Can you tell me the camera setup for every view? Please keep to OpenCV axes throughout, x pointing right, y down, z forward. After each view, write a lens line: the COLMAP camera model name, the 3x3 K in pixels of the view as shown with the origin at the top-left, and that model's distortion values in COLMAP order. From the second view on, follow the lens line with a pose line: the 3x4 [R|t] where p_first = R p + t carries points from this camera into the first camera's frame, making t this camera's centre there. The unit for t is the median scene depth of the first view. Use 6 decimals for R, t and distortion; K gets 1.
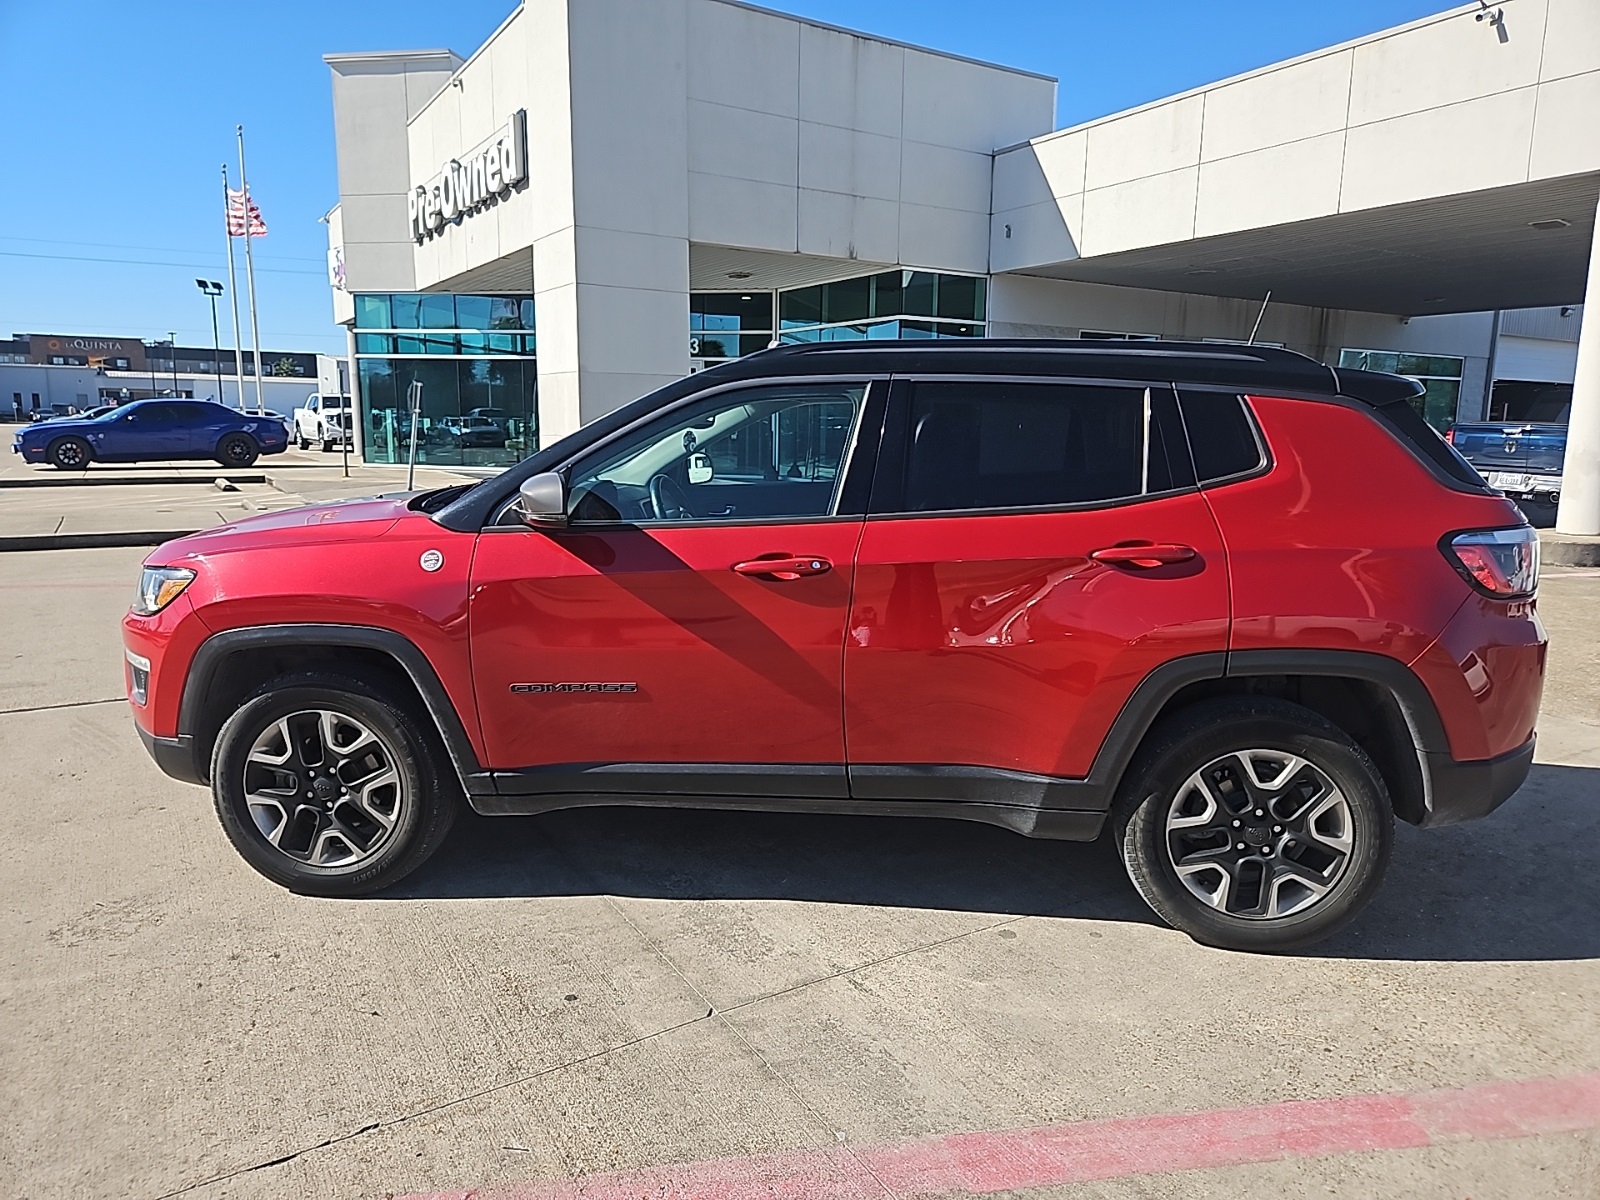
lens RADIAL K [[1076.6, 0, 799.0], [0, 1076.6, 594.3], [0, 0, 1]] dist [0.027636, -0.023495]
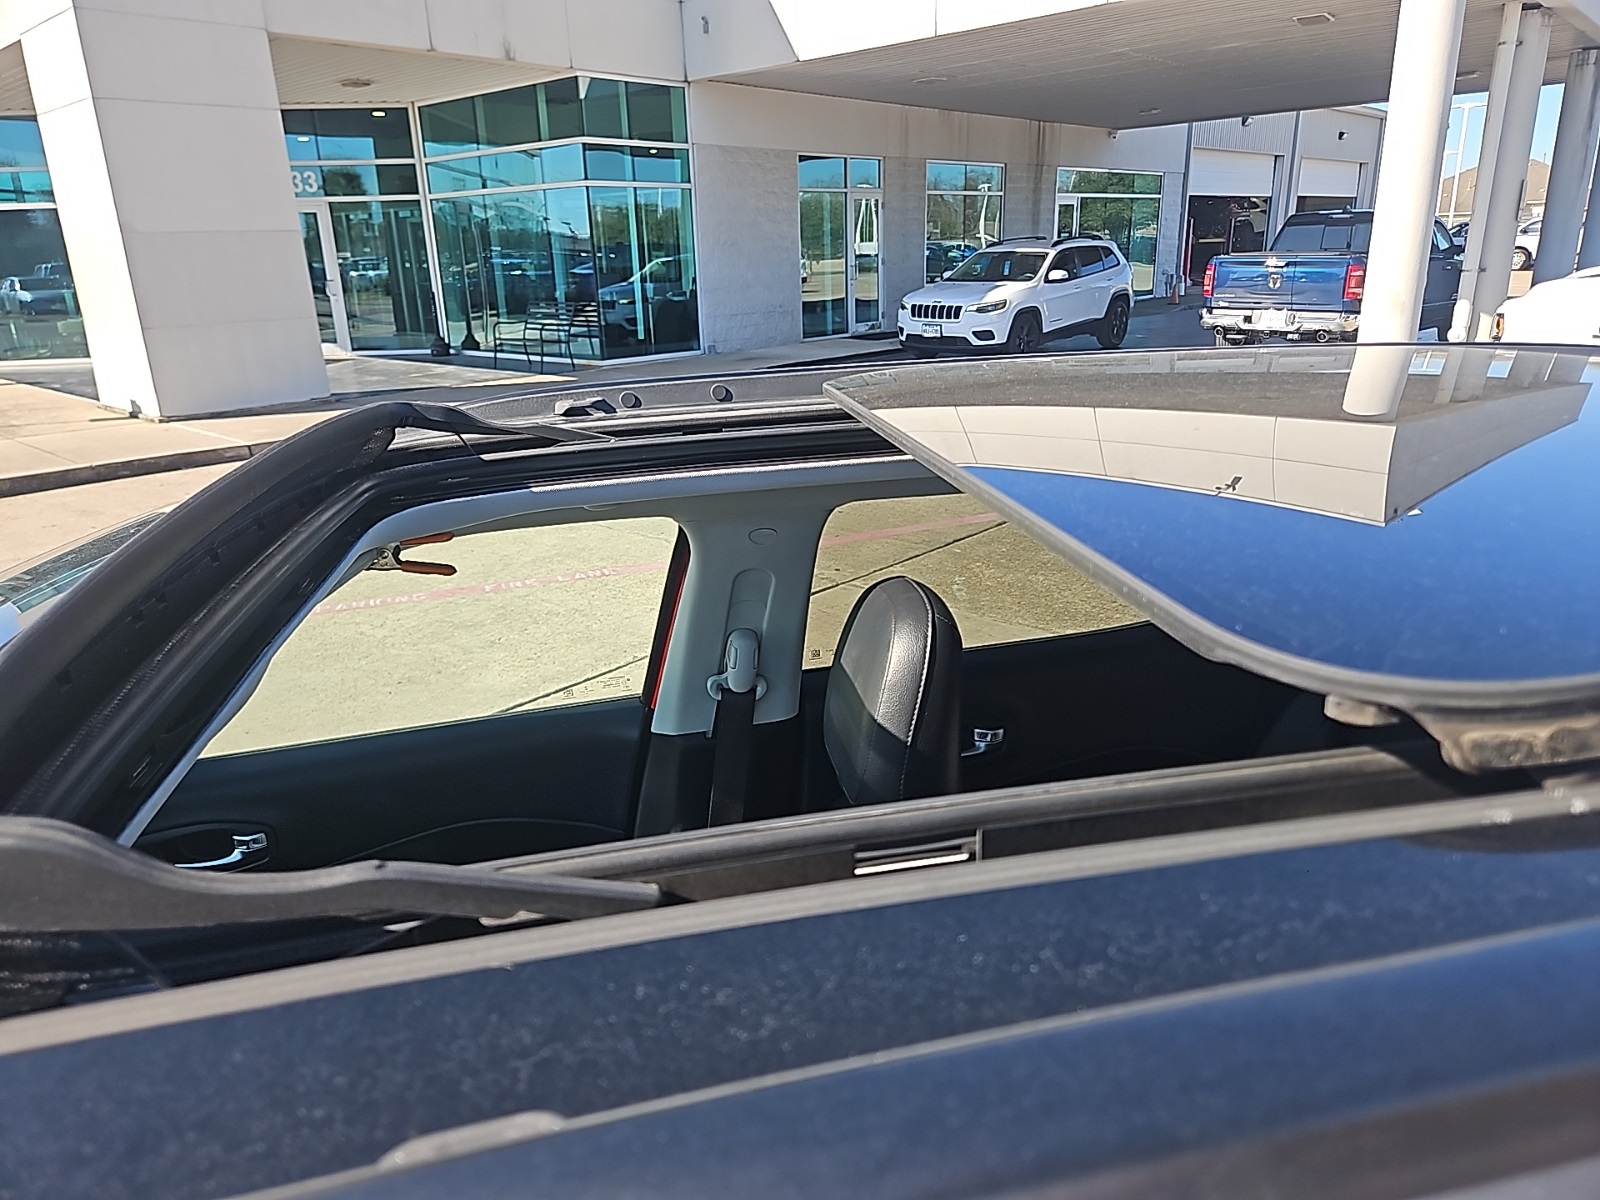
lens RADIAL K [[1076.6, 0, 803.6], [0, 1076.6, 603.9], [0, 0, 1]] dist [0.027636, -0.023495]
pose [[0.958661, -0.125681, 0.255292, 0.004756], [0.083672, 0.982015, 0.169247, -0.044259], [-0.271972, -0.140890, 0.951936, 0.155909]]
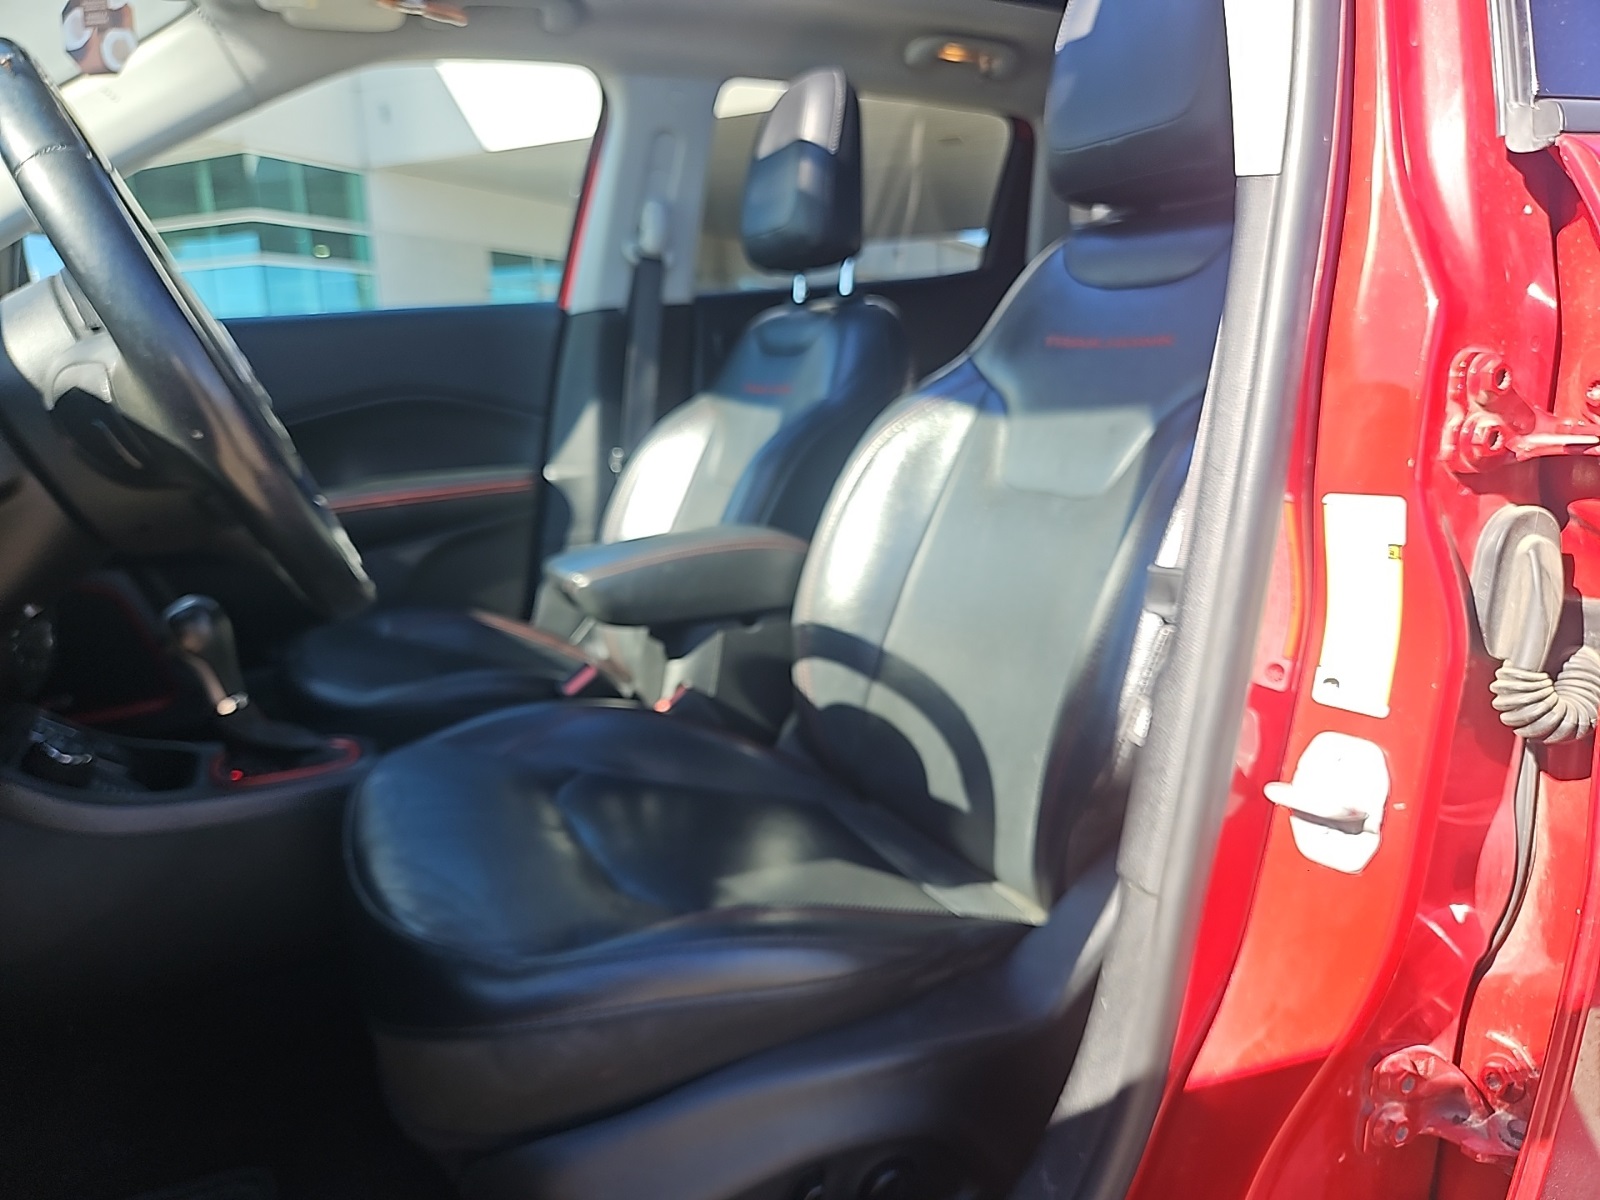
lens RADIAL K [[1076.6, 0, 806.7], [0, 1076.6, 603.7], [0, 0, 1]] dist [0.027636, -0.023495]
pose [[0.839431, -0.148546, 0.522771, -0.022167], [0.115162, 0.988695, 0.096020, -0.004848], [-0.531125, -0.020399, 0.847048, 0.142074]]
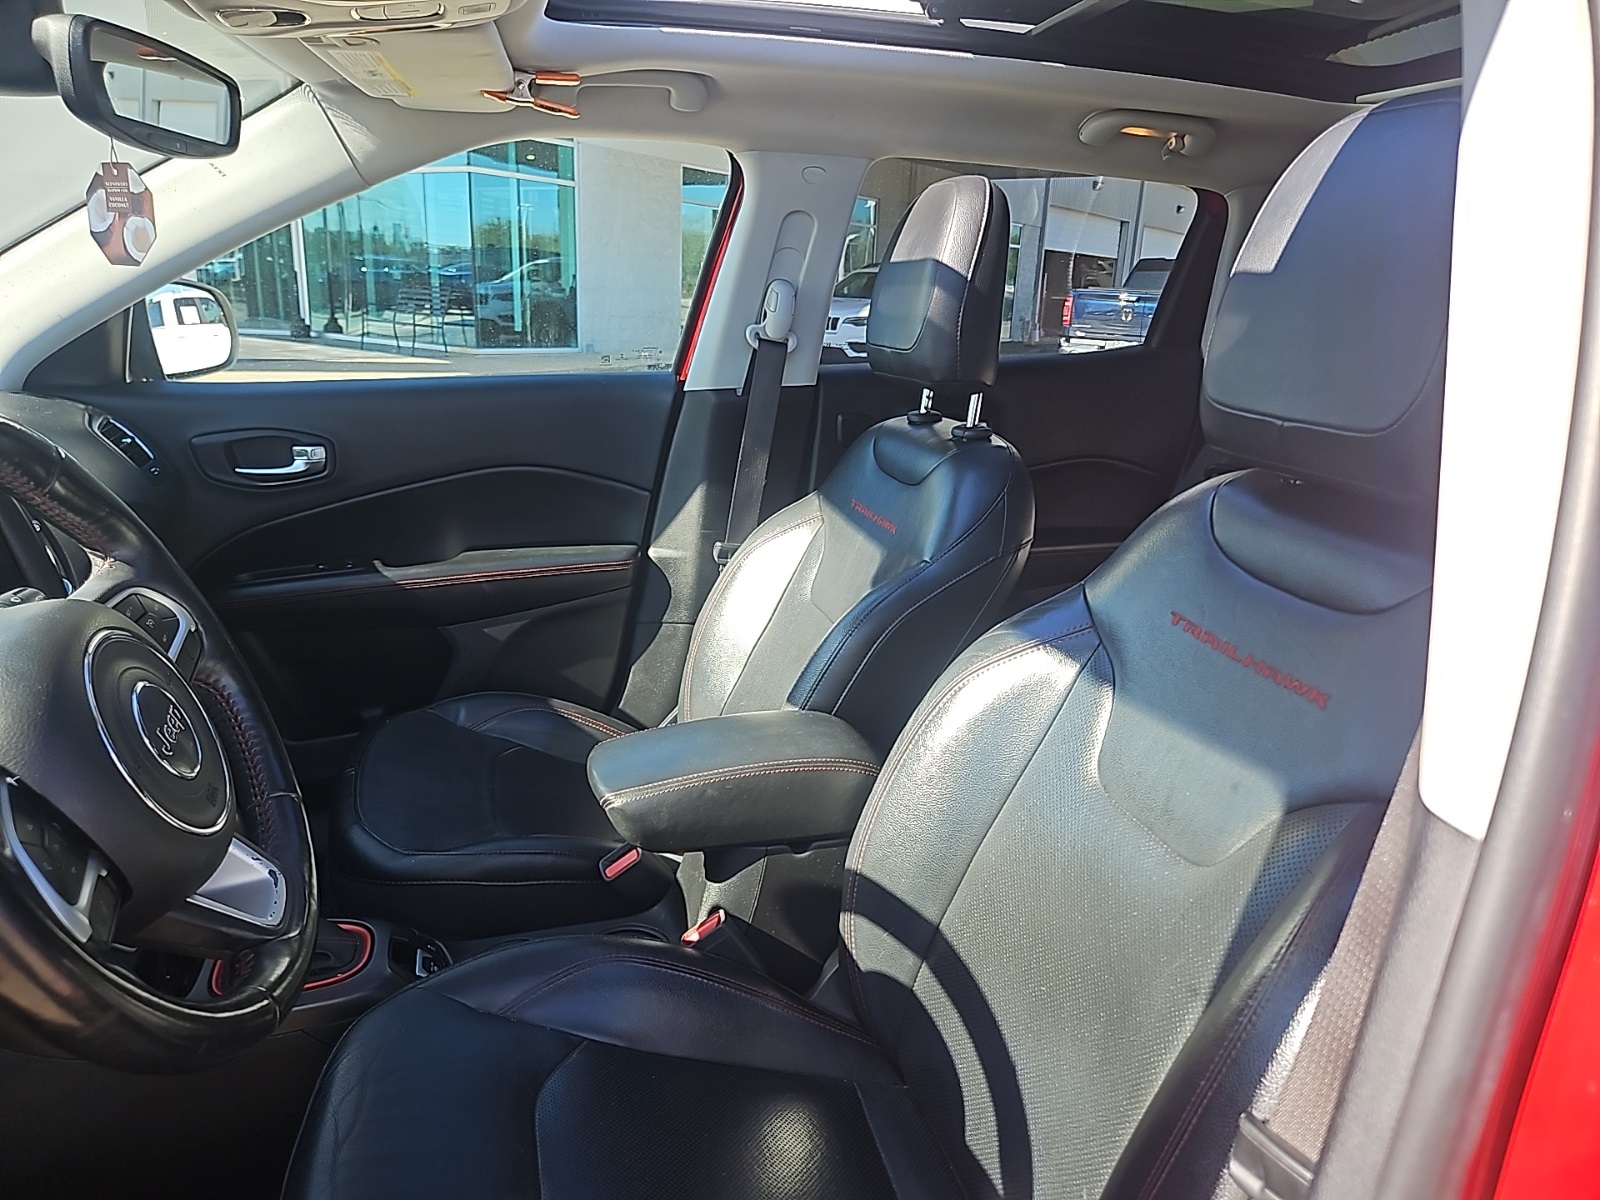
lens RADIAL K [[1076.6, 0, 808.2], [0, 1076.6, 602.1], [0, 0, 1]] dist [0.027636, -0.023495]
pose [[0.917163, -0.082518, 0.389875, -0.013055], [0.029534, 0.989711, 0.139997, -0.018090], [-0.397416, -0.116886, 0.910164, 0.147145]]
